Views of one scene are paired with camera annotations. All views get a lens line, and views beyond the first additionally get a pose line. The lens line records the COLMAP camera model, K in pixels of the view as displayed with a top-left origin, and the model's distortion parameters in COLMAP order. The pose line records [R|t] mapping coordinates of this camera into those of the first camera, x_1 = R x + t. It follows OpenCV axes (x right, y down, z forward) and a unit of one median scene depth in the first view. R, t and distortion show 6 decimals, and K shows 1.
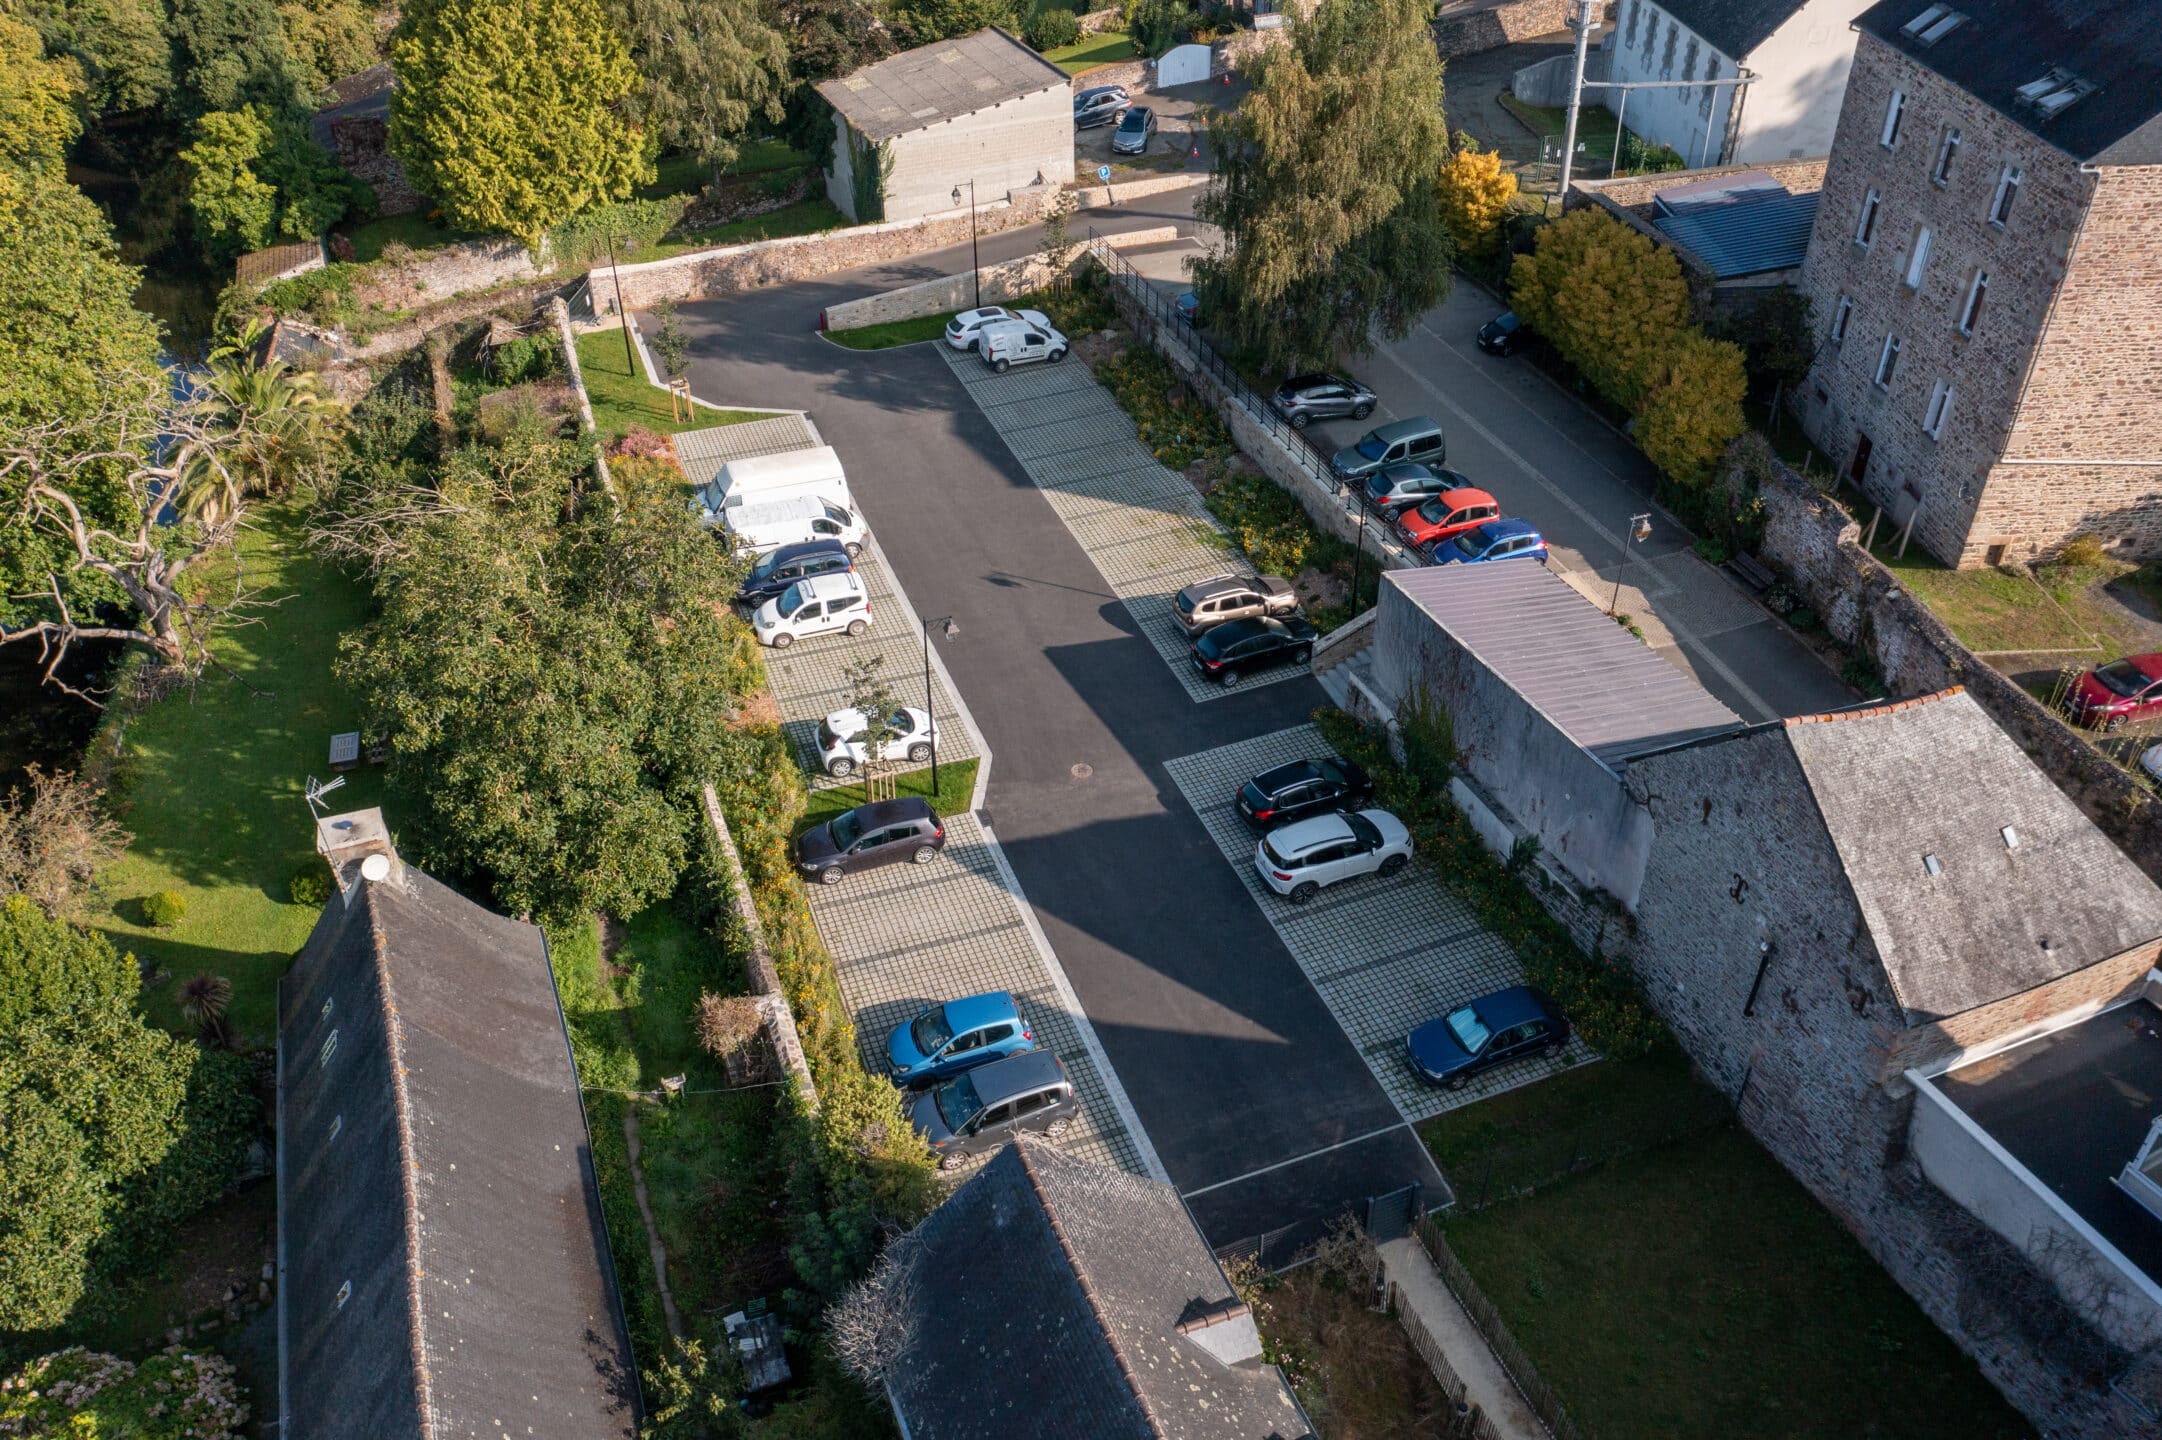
lens RADIAL K [[1730.4, 0, 1084.2], [0, 1730.4, 721.1], [0, 0, 1]] dist [-0.015861, -0.003238]
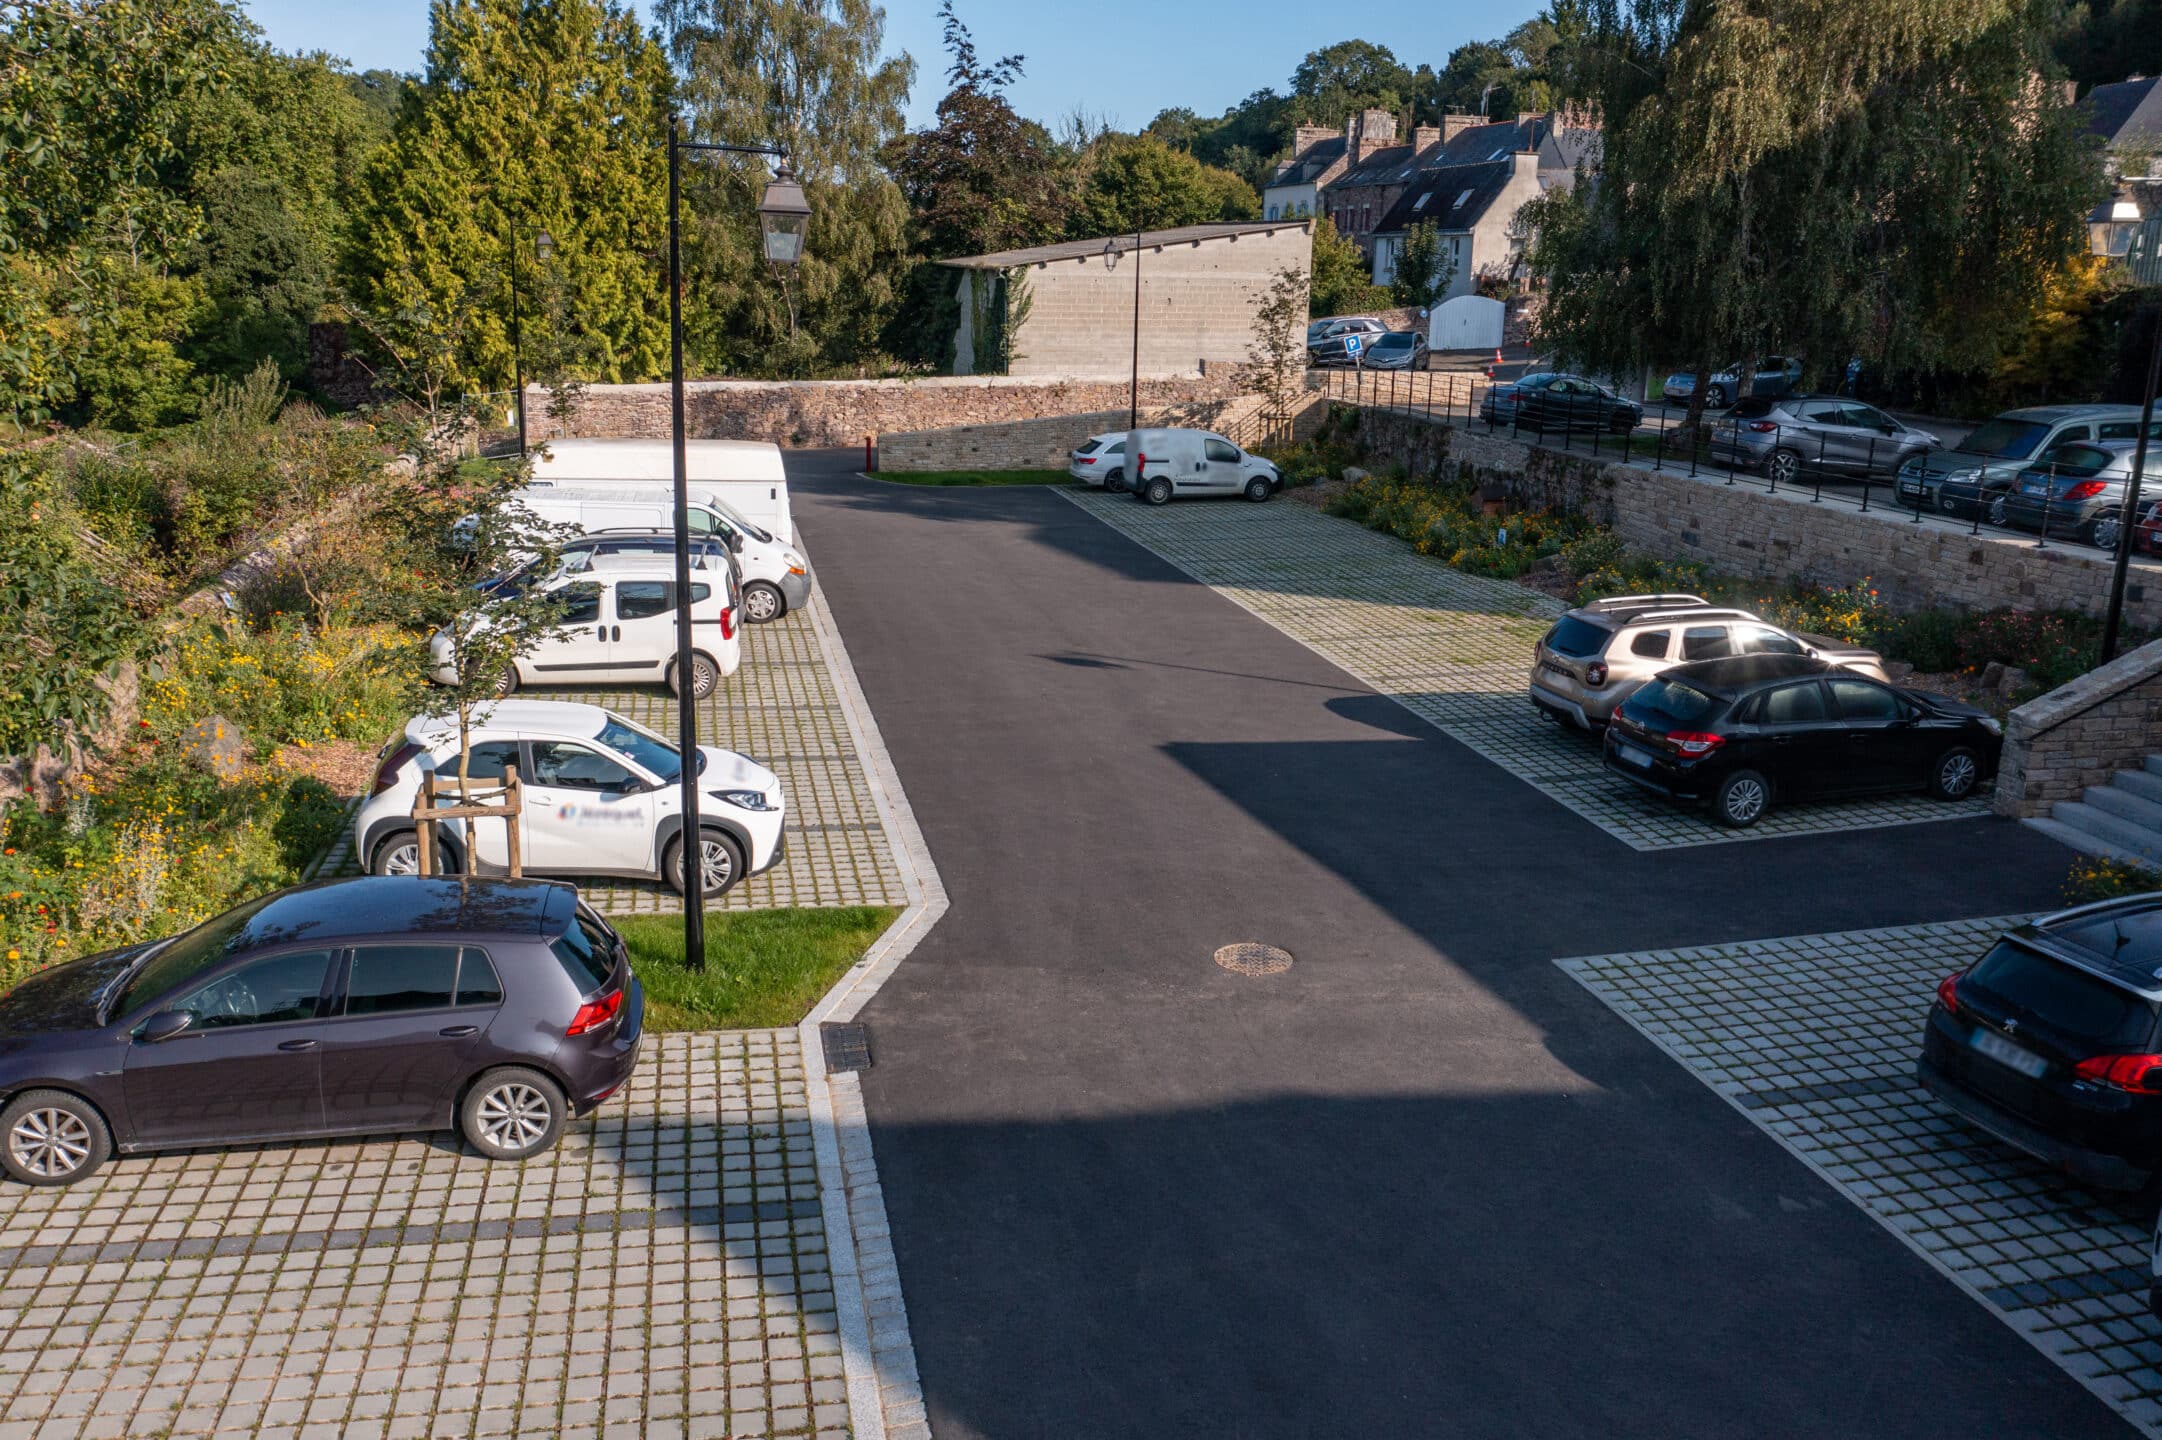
lens RADIAL K [[1730.4, 0, 1085.9], [0, 1730.4, 722.9], [0, 0, 1]] dist [-0.015861, -0.003238]
pose [[0.989927, 0.066716, -0.124876, 0.002974], [-0.108890, 0.922486, -0.370355, 0.067920], [0.090488, 0.380222, 0.920458, 0.507955]]
